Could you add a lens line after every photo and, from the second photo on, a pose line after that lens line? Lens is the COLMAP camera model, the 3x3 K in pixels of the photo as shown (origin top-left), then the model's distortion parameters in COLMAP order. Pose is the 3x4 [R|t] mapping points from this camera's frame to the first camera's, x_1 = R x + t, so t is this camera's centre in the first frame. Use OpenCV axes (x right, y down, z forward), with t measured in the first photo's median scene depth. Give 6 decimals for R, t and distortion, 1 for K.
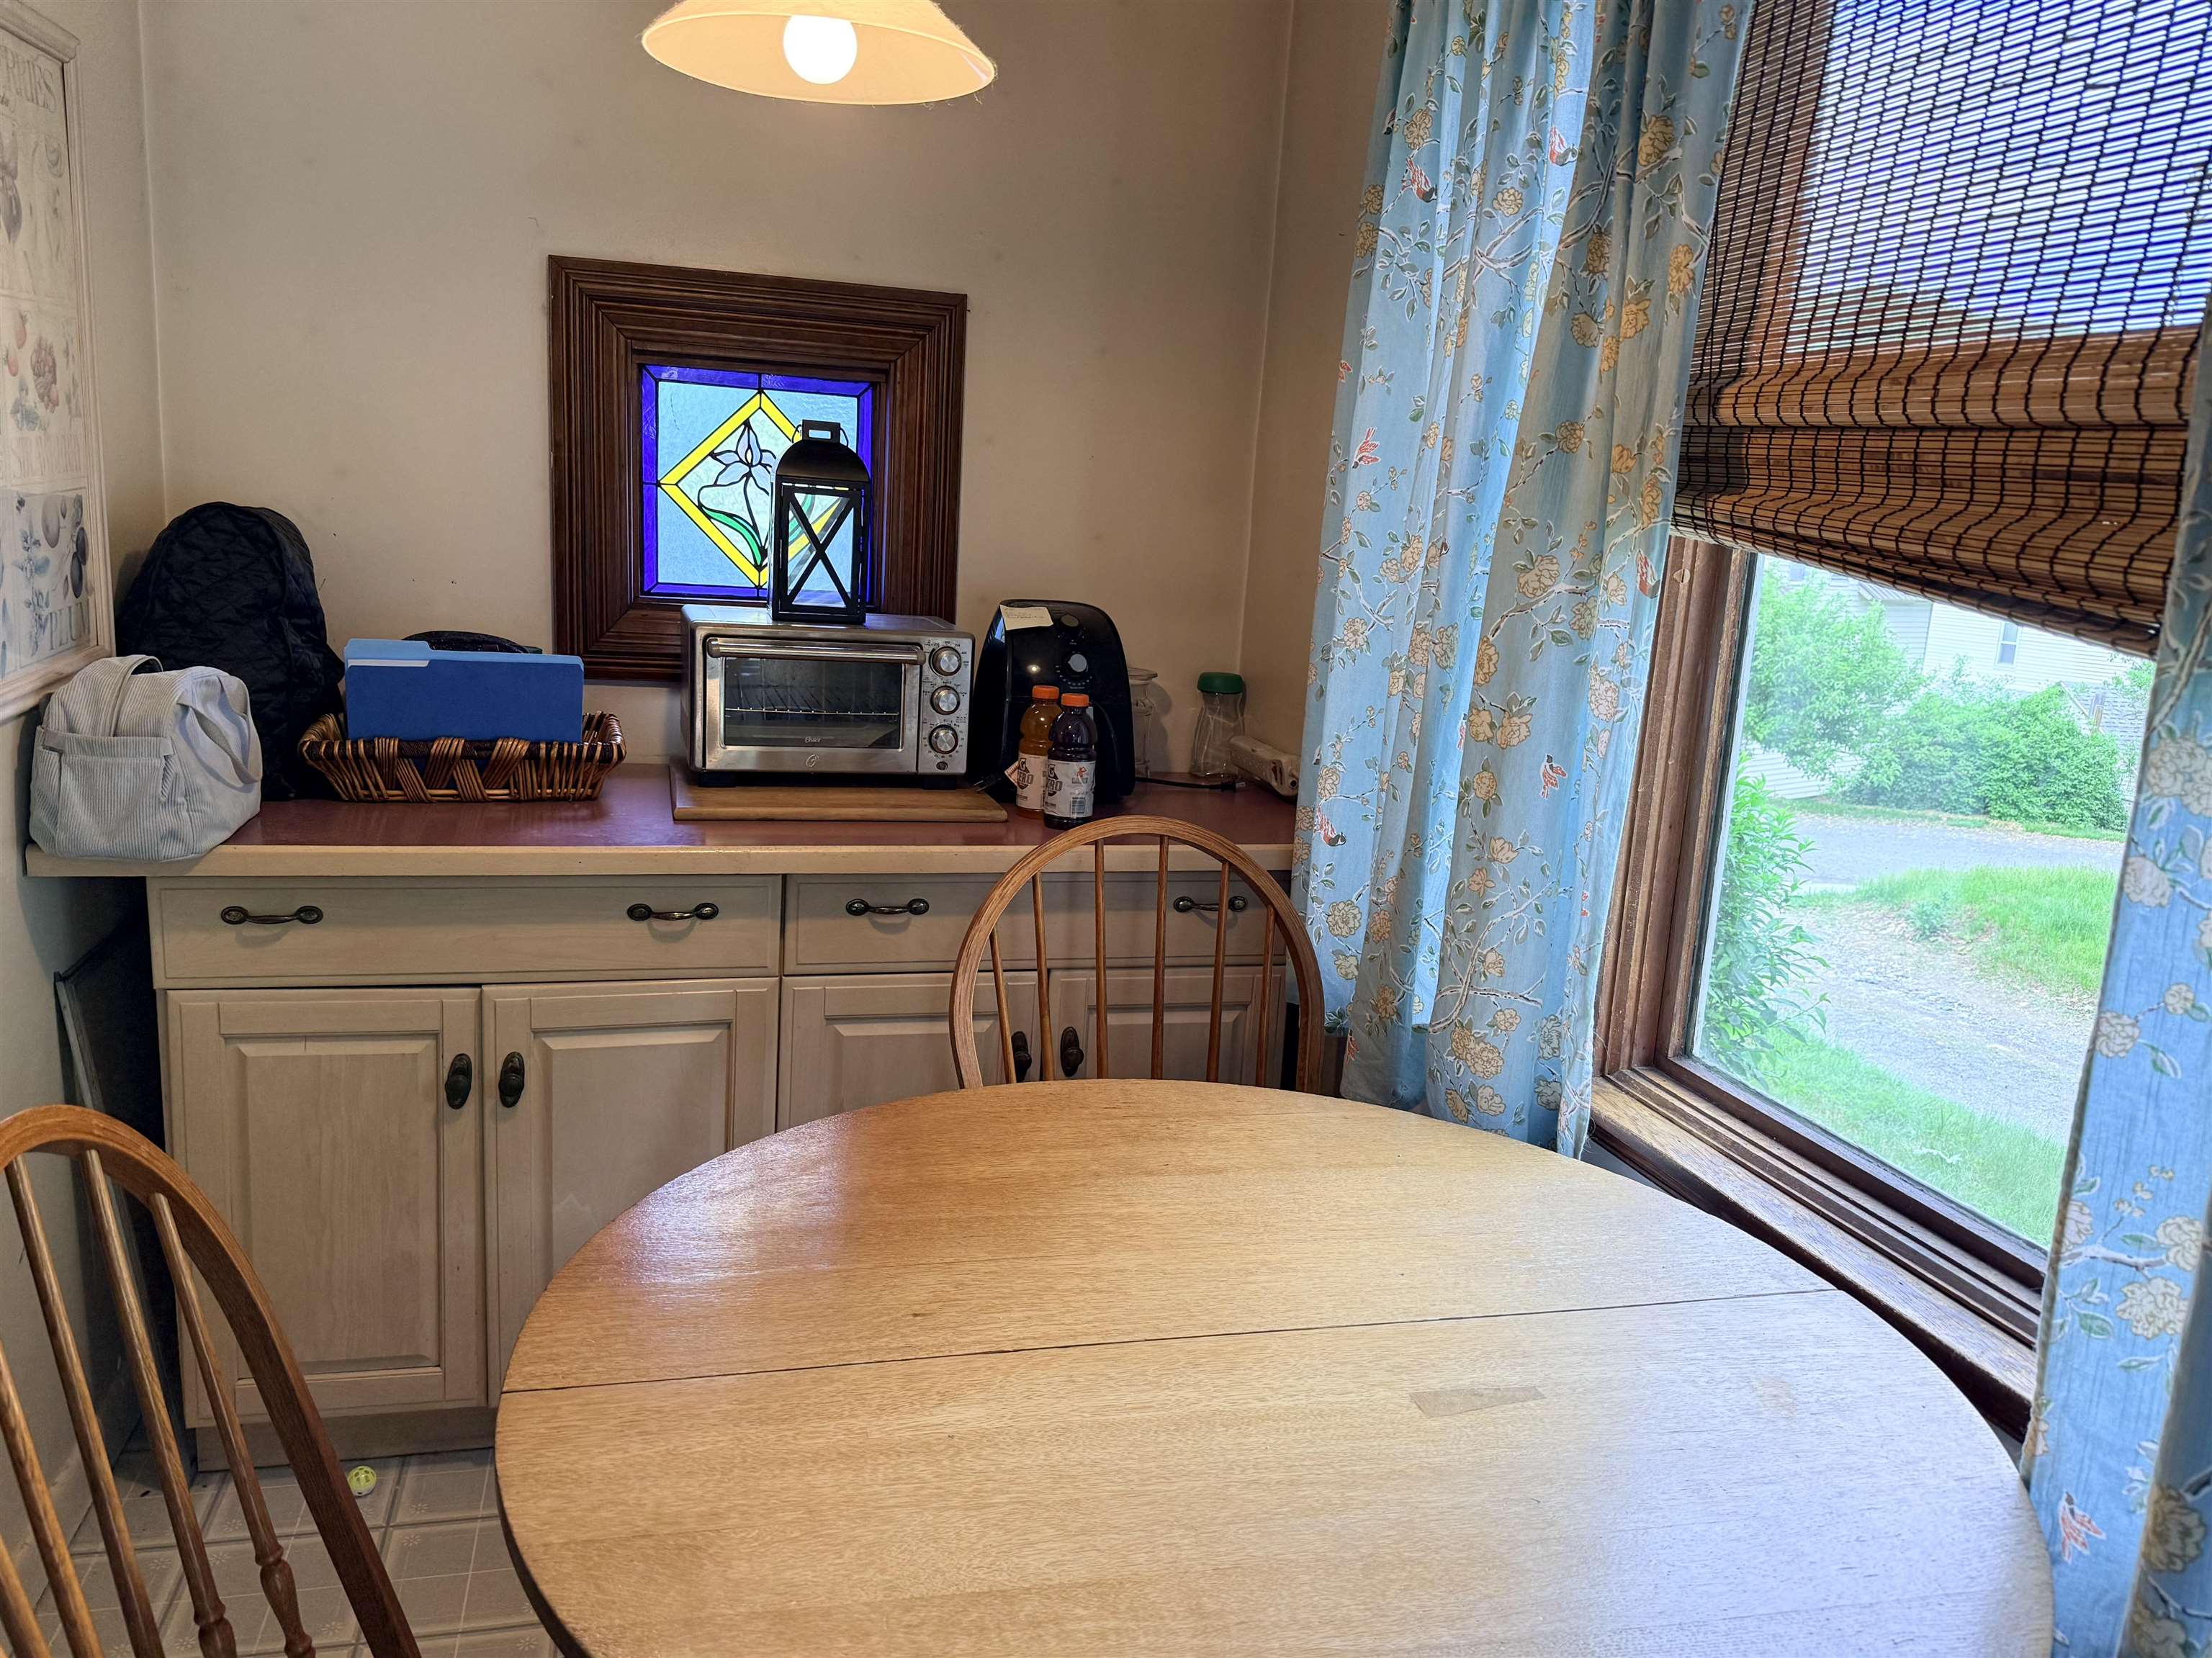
lens RADIAL K [[1557.0, 0, 1106.0], [0, 1557.0, 829.0], [0, 0, 1]] dist [0.038893, -0.065601]
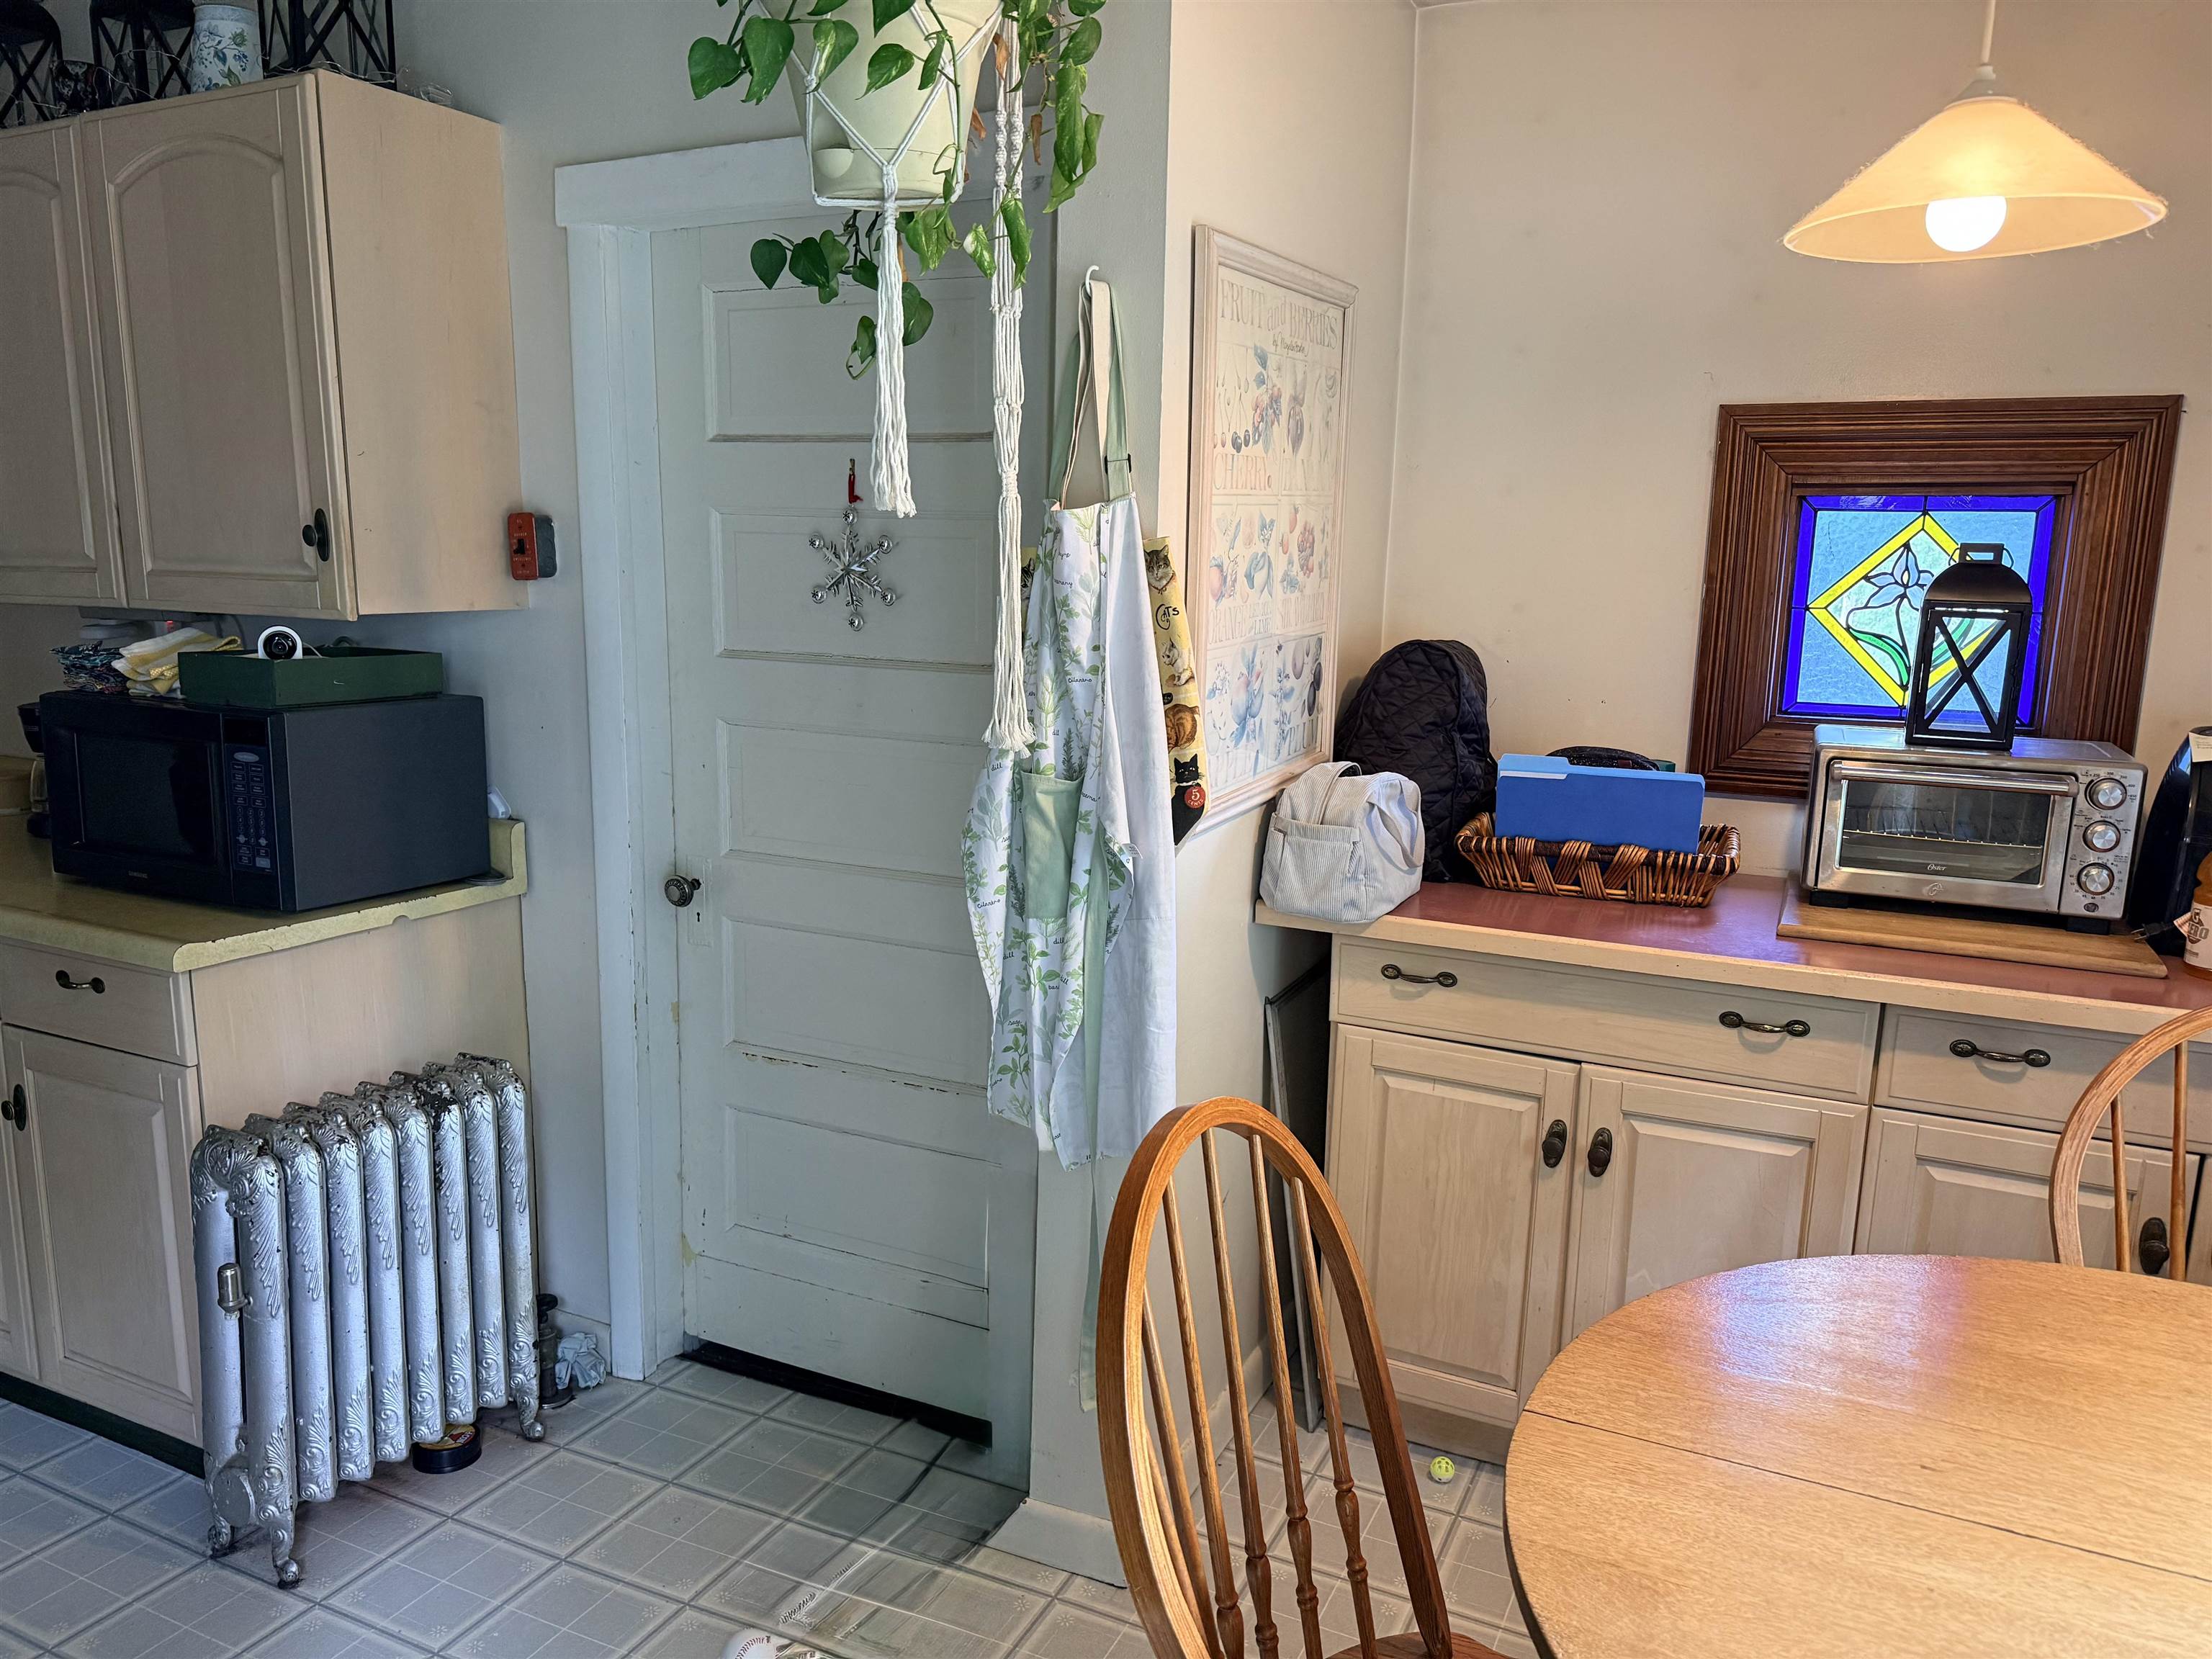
lens RADIAL K [[1658.7, 0, 1106.0], [0, 1658.7, 829.5], [0, 0, 1]] dist [-0.104990, 0.048135]
pose [[0.741594, 0.086301, -0.665274, 0.111308], [-0.115977, 0.993252, -0.000435, -0.024855], [0.660747, 0.077479, 0.746599, -0.108251]]
